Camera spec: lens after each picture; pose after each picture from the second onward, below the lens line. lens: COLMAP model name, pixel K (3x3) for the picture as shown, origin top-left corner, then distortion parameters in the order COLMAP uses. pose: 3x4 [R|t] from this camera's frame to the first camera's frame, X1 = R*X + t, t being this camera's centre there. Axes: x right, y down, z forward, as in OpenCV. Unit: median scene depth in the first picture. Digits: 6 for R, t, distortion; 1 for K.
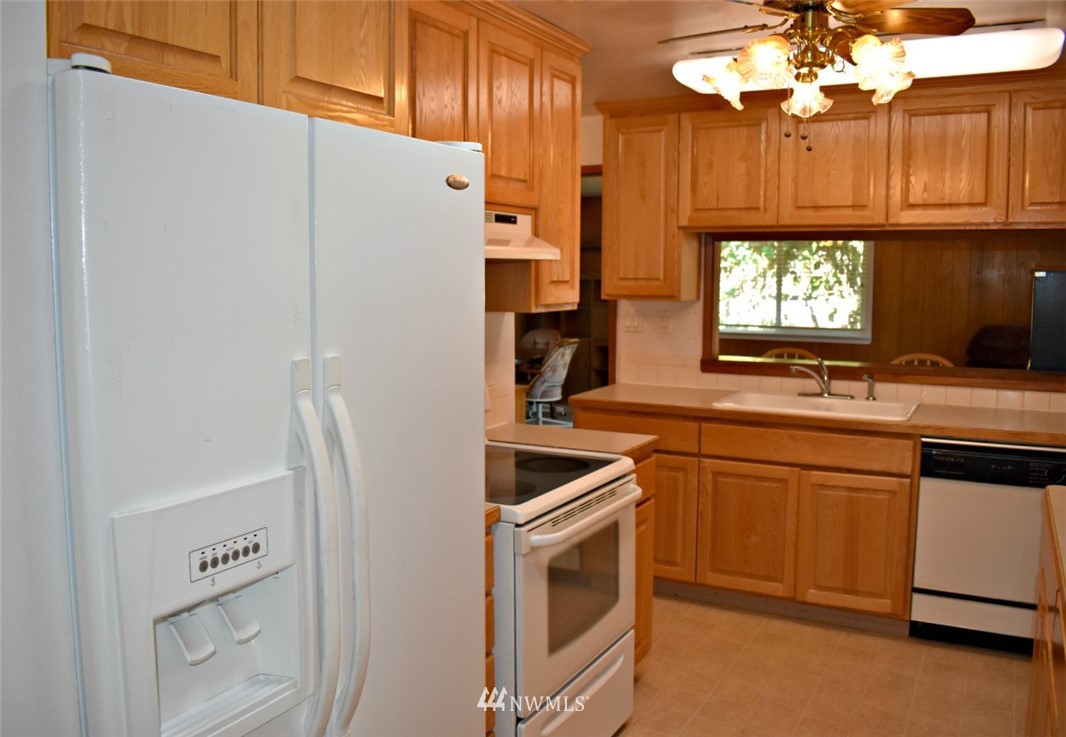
lens RADIAL K [[892.1, 0, 533.0], [0, 892.1, 368.5], [0, 0, 1]] dist [-0.088963, -0.000022]
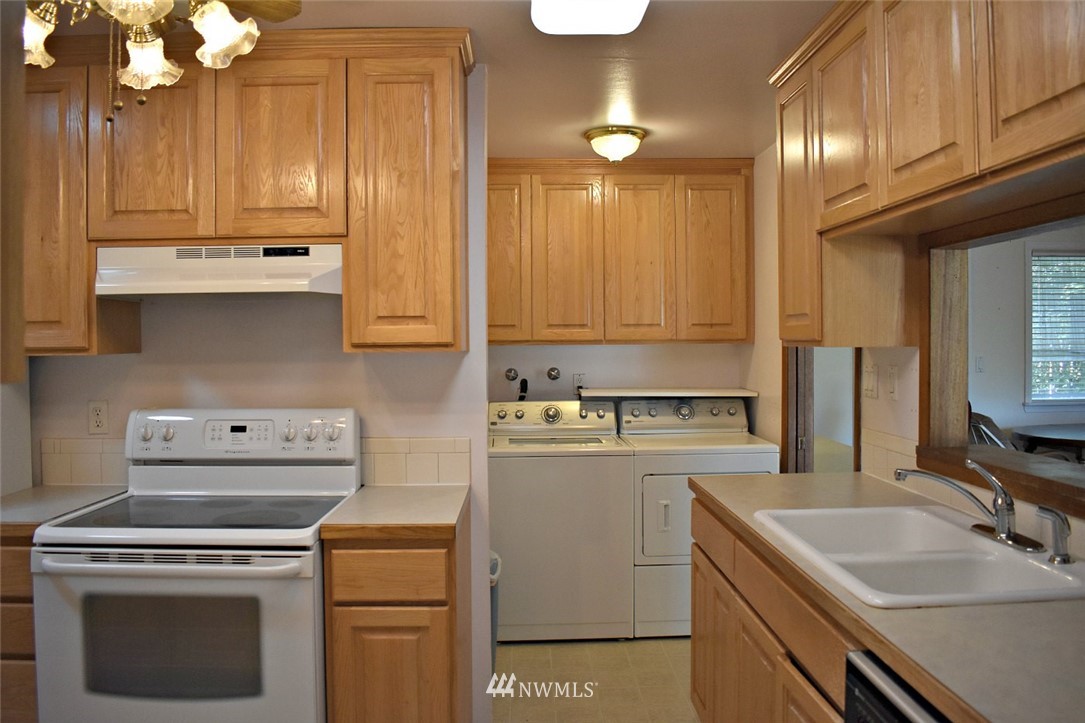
lens RADIAL K [[882.1, 0, 542.5], [0, 882.1, 361.5], [0, 0, 1]] dist [-0.093102, 0.012146]
pose [[0.498450, 0.009324, -0.866868, 0.938881], [-0.083712, 0.995787, -0.037424, -0.040856], [0.862867, 0.091222, 0.497130, 0.807111]]
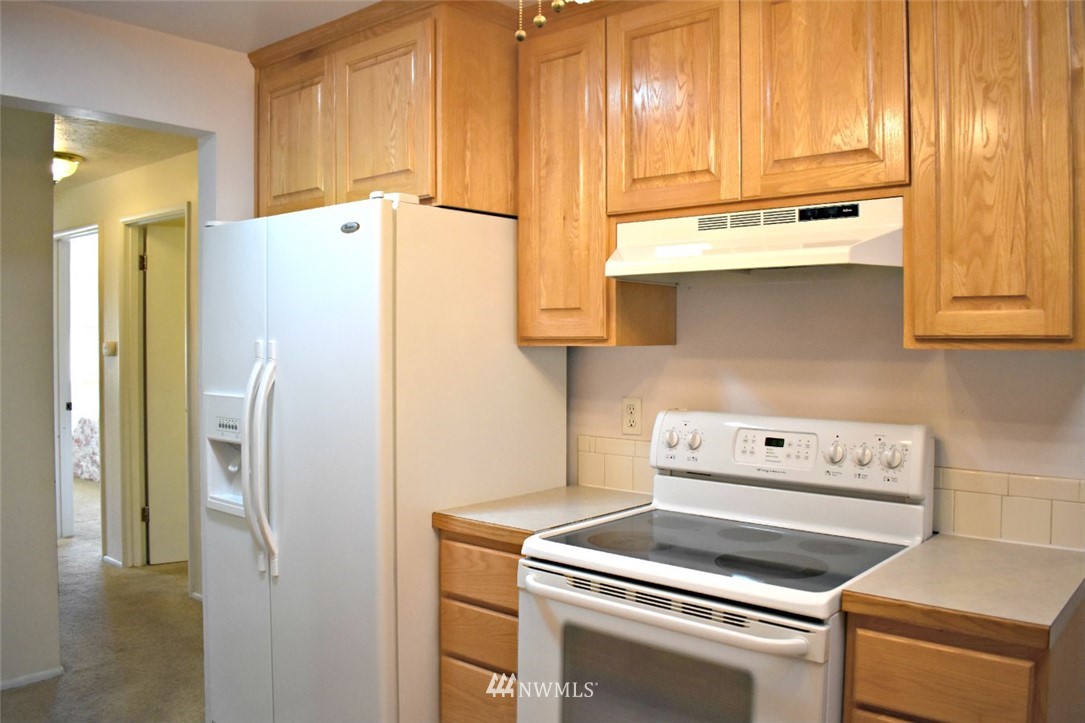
lens RADIAL K [[882.1, 0, 542.5], [0, 882.1, 361.5], [0, 0, 1]] dist [-0.093102, 0.012146]
pose [[-0.202422, 0.018863, -0.979117, 0.719019], [-0.109436, 0.993116, 0.041757, -0.055699], [0.973164, 0.115603, -0.198965, 0.957682]]
